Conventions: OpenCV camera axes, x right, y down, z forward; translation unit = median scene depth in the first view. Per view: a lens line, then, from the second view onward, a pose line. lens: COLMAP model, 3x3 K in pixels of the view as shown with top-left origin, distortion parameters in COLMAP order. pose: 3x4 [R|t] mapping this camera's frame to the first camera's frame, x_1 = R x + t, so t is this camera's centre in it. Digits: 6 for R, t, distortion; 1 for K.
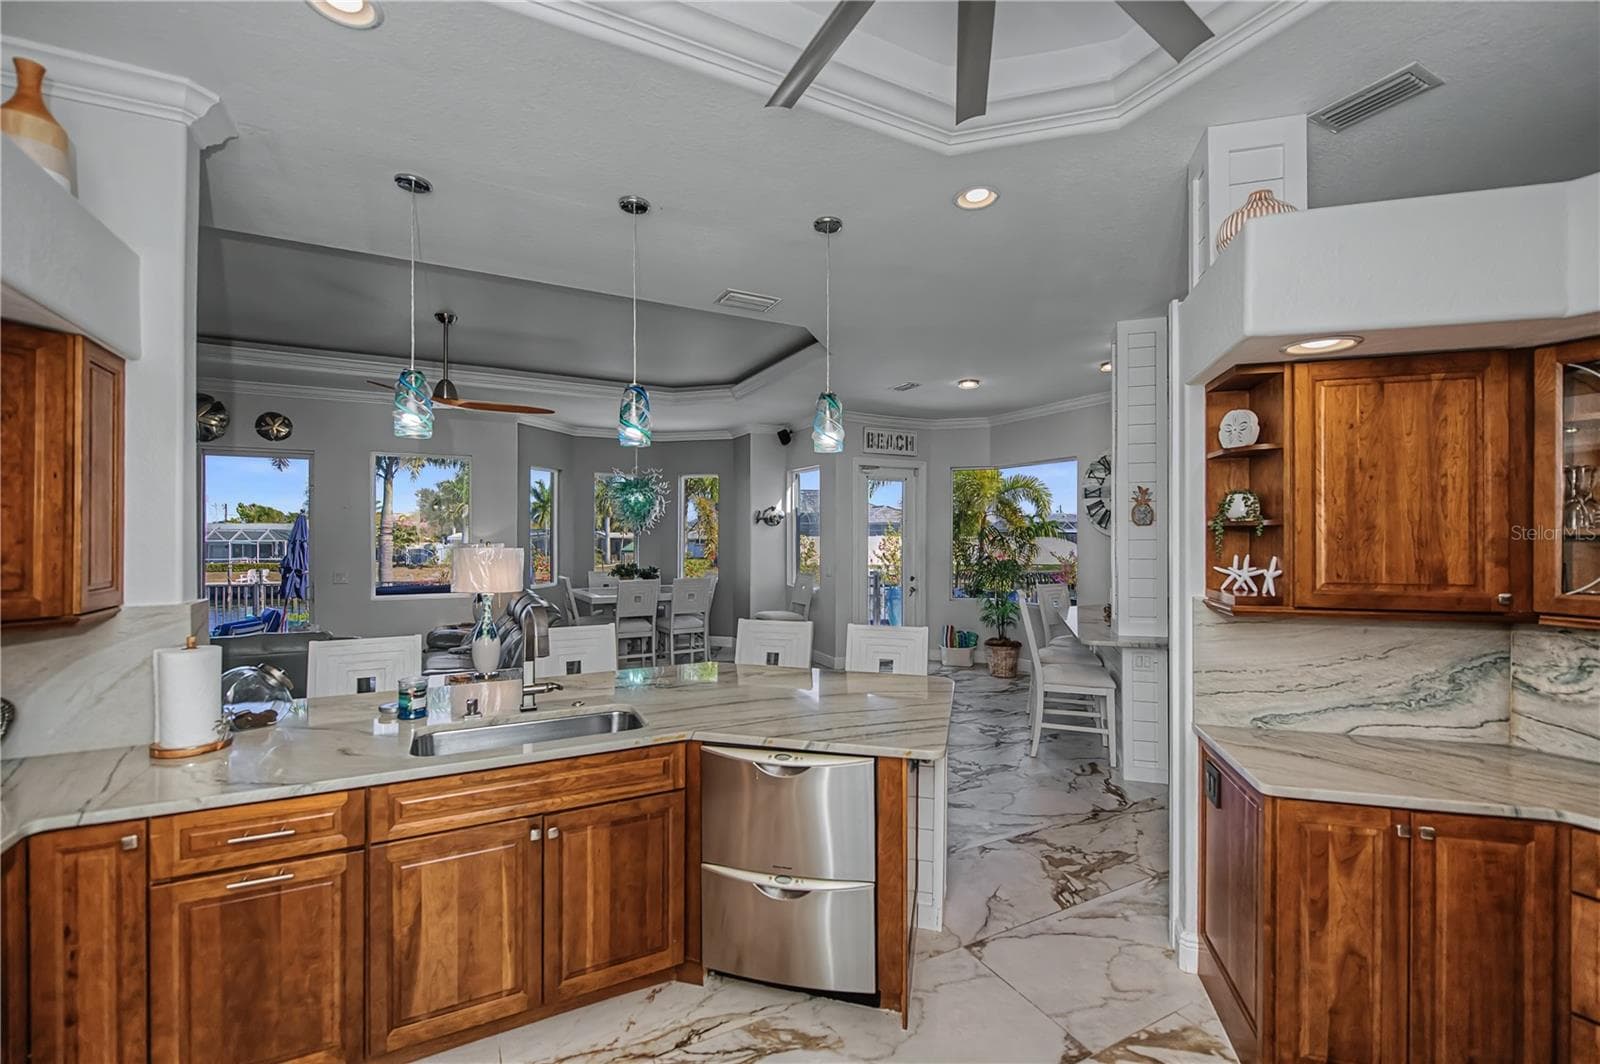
lens RADIAL K [[655.1, 0, 799.6], [0, 655.1, 540.7], [0, 0, 1]] dist [-0.001170, -0.000694]
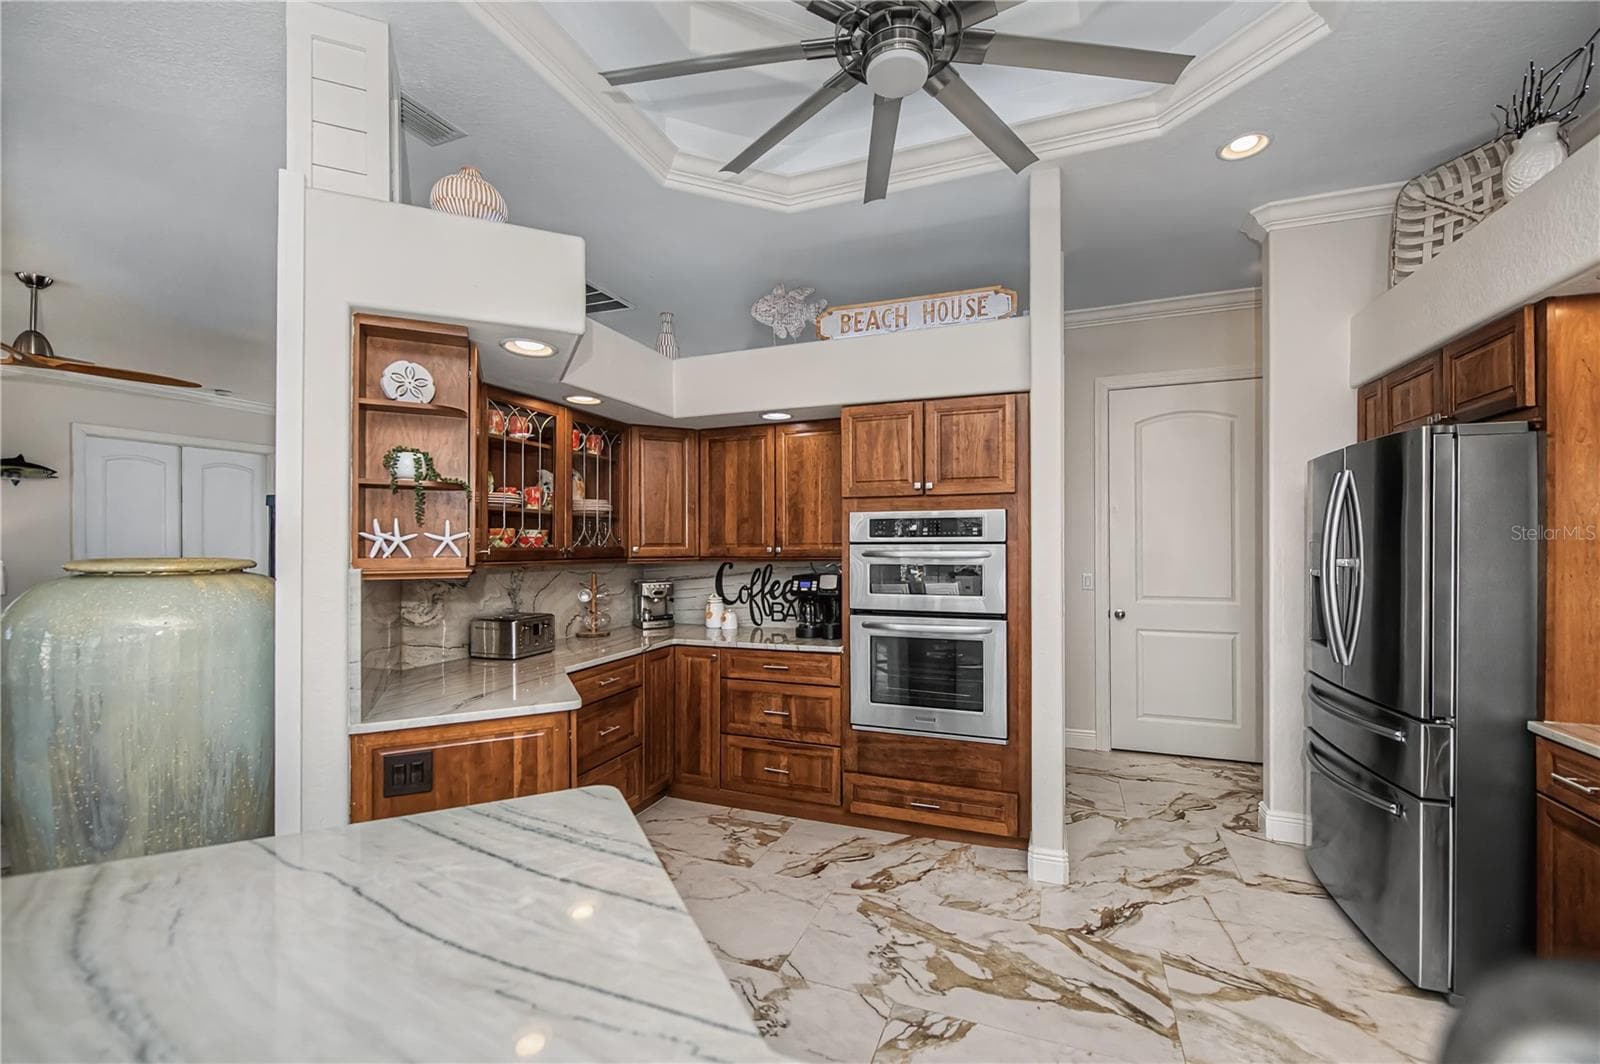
lens RADIAL K [[655.1, 0, 799.6], [0, 655.1, 540.7], [0, 0, 1]] dist [-0.001170, -0.000694]
pose [[-0.657335, 0.004521, 0.753585, -0.221055], [0.008771, 0.999960, 0.001651, 0.031560], [-0.753548, 0.007695, -0.657348, 0.661791]]
